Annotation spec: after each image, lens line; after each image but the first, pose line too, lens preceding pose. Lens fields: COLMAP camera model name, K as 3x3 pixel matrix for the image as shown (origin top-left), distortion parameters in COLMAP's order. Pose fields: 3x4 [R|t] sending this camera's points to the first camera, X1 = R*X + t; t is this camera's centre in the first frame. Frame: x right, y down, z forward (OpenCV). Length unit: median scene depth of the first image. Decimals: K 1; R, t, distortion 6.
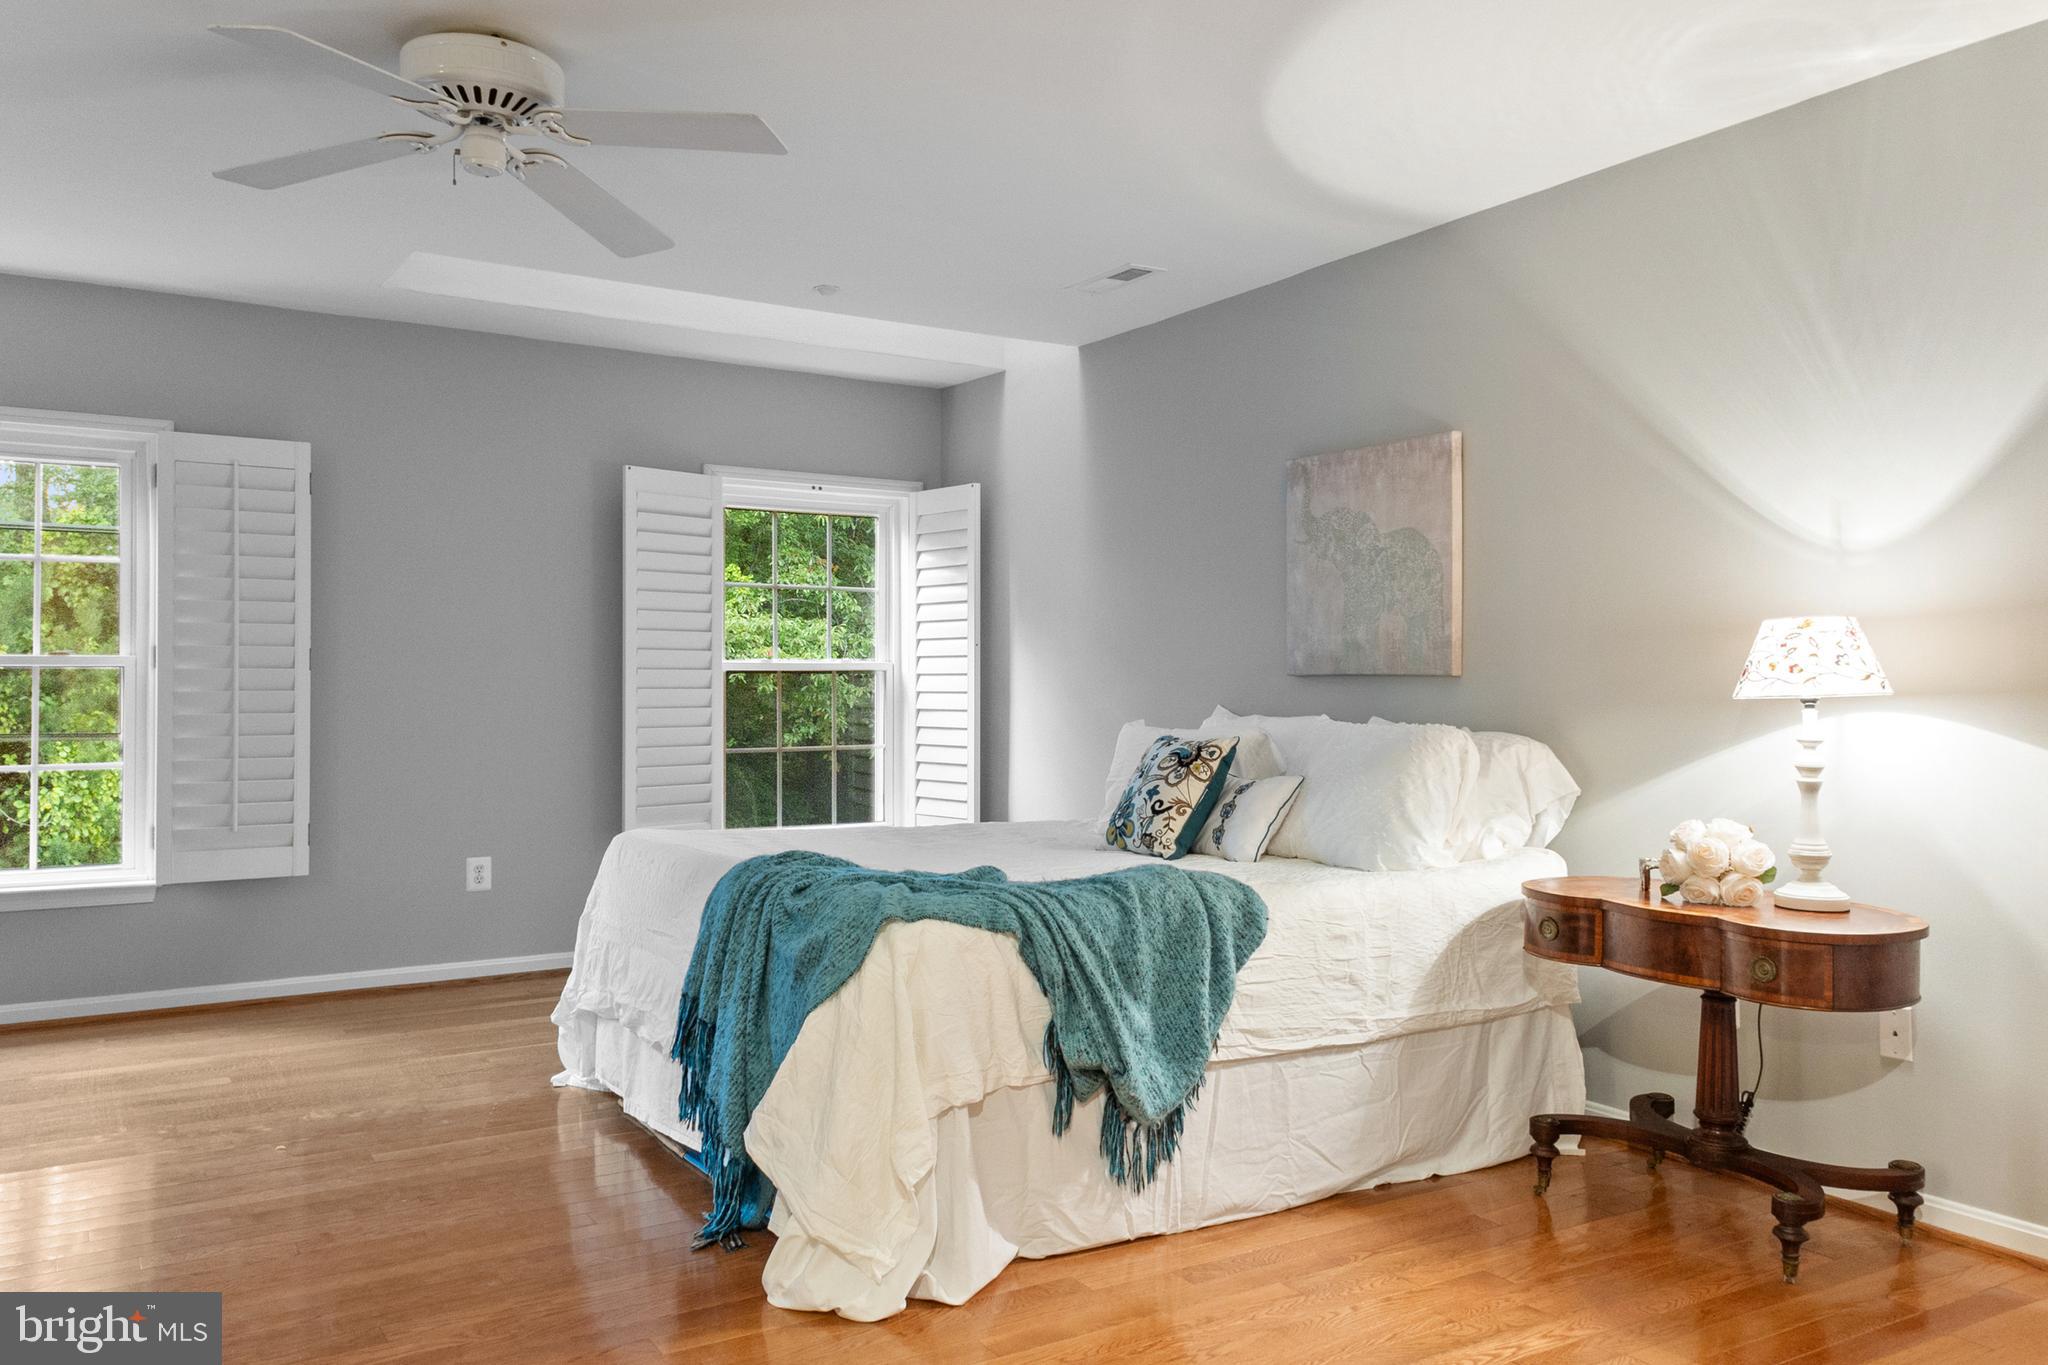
lens RADIAL K [[1545.3, 0, 1015.5], [0, 1545.3, 671.8], [0, 0, 1]] dist [0.066042, -0.054885]
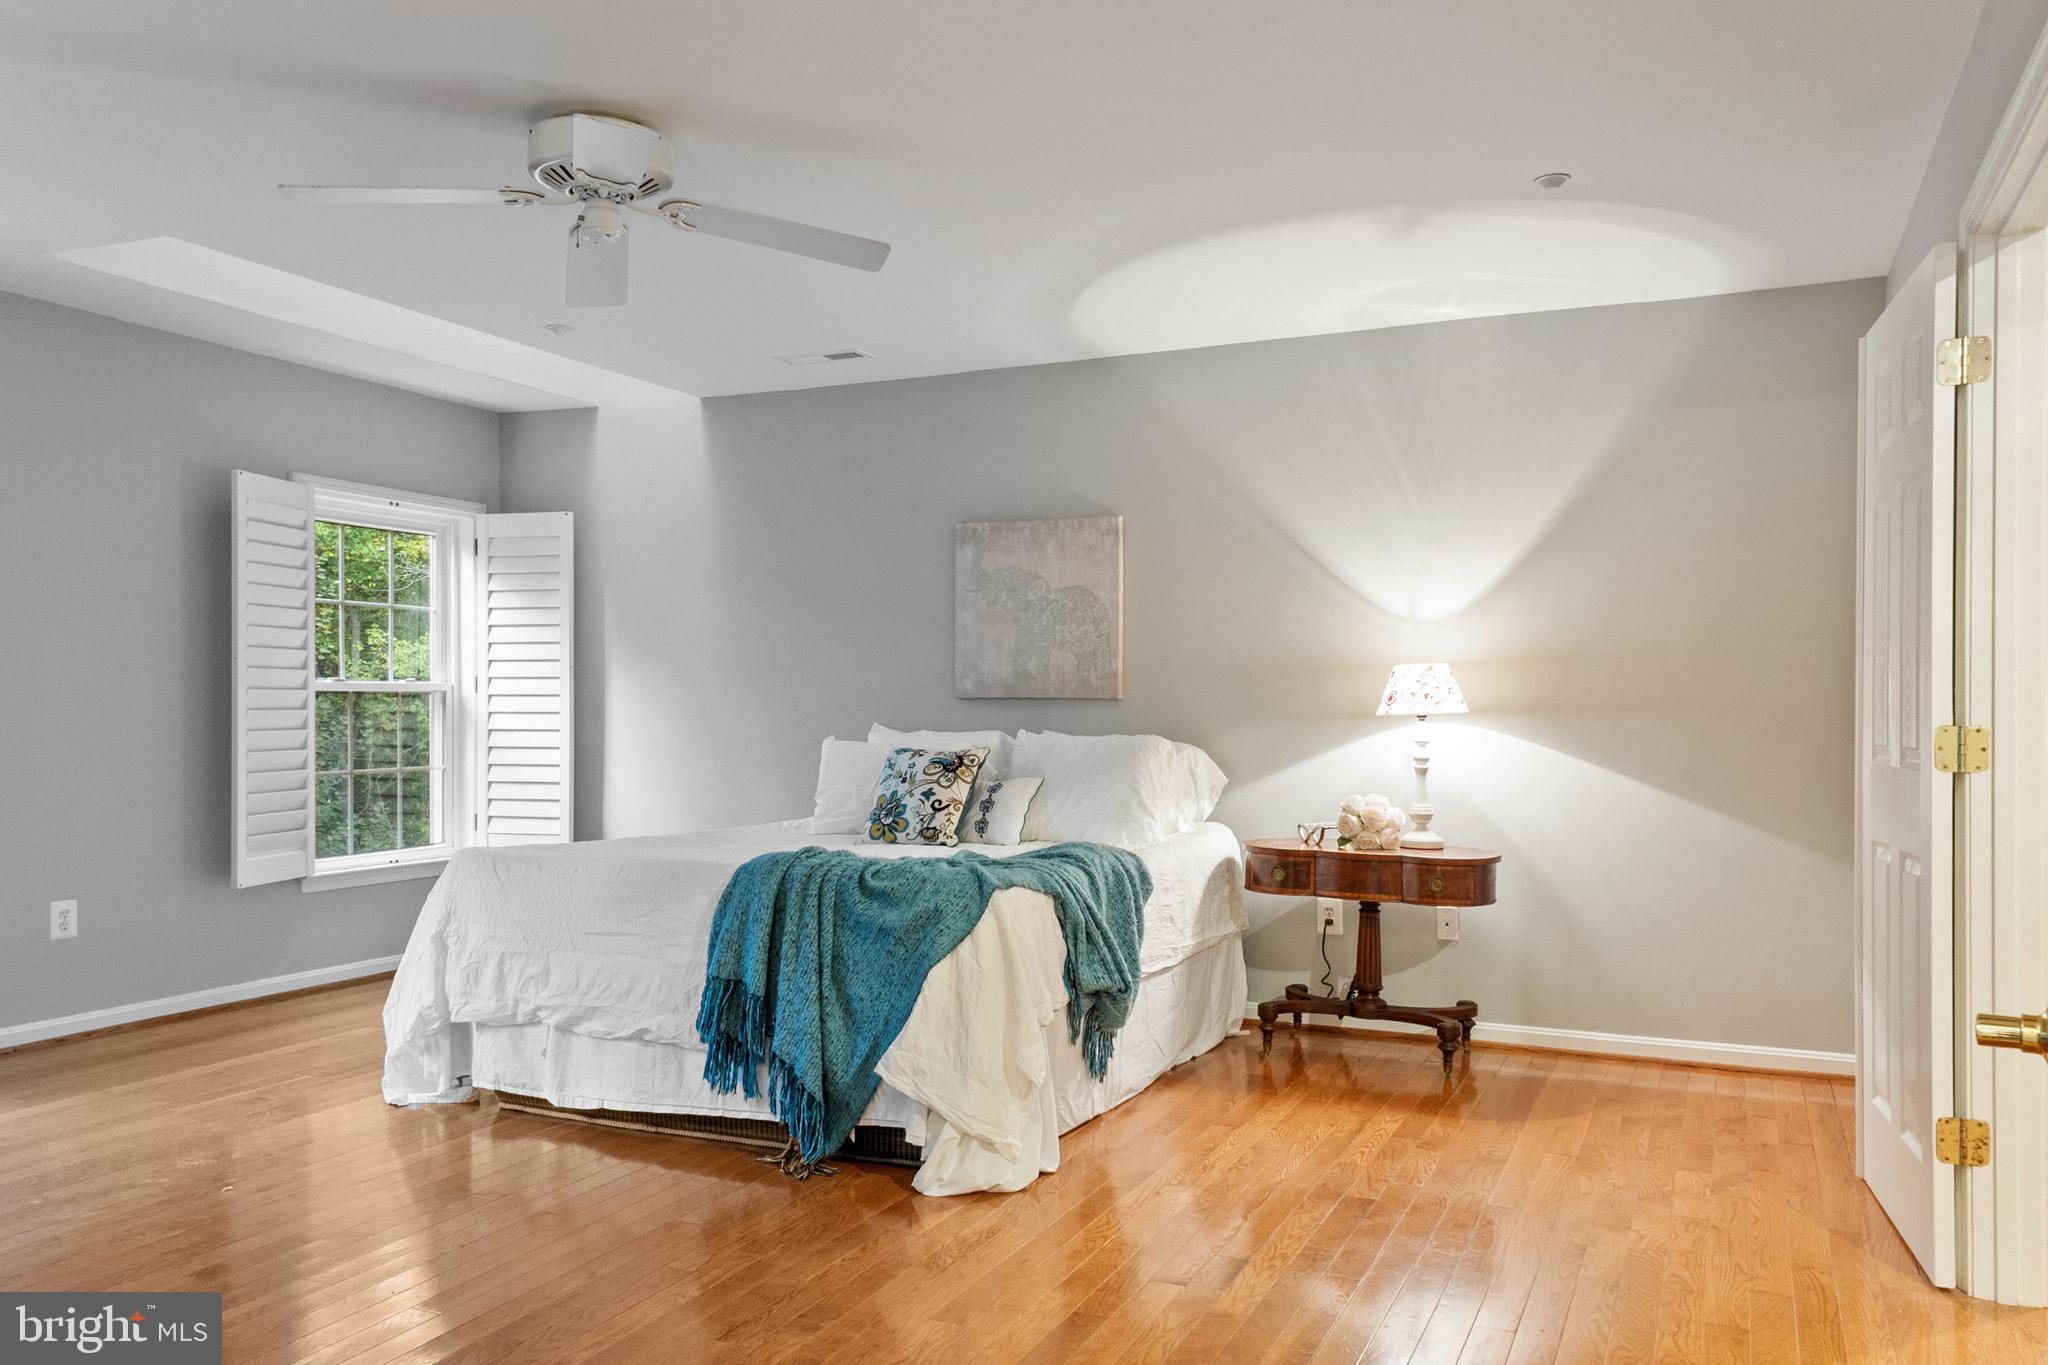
lens RADIAL K [[1545.3, 0, 1012.7], [0, 1545.3, 697.7], [0, 0, 1]] dist [0.066042, -0.054885]
pose [[0.833724, 0.002922, 0.552174, -0.527006], [-0.004981, 0.999985, 0.002229, -0.001206], [-0.552159, -0.004609, 0.833726, -0.056051]]
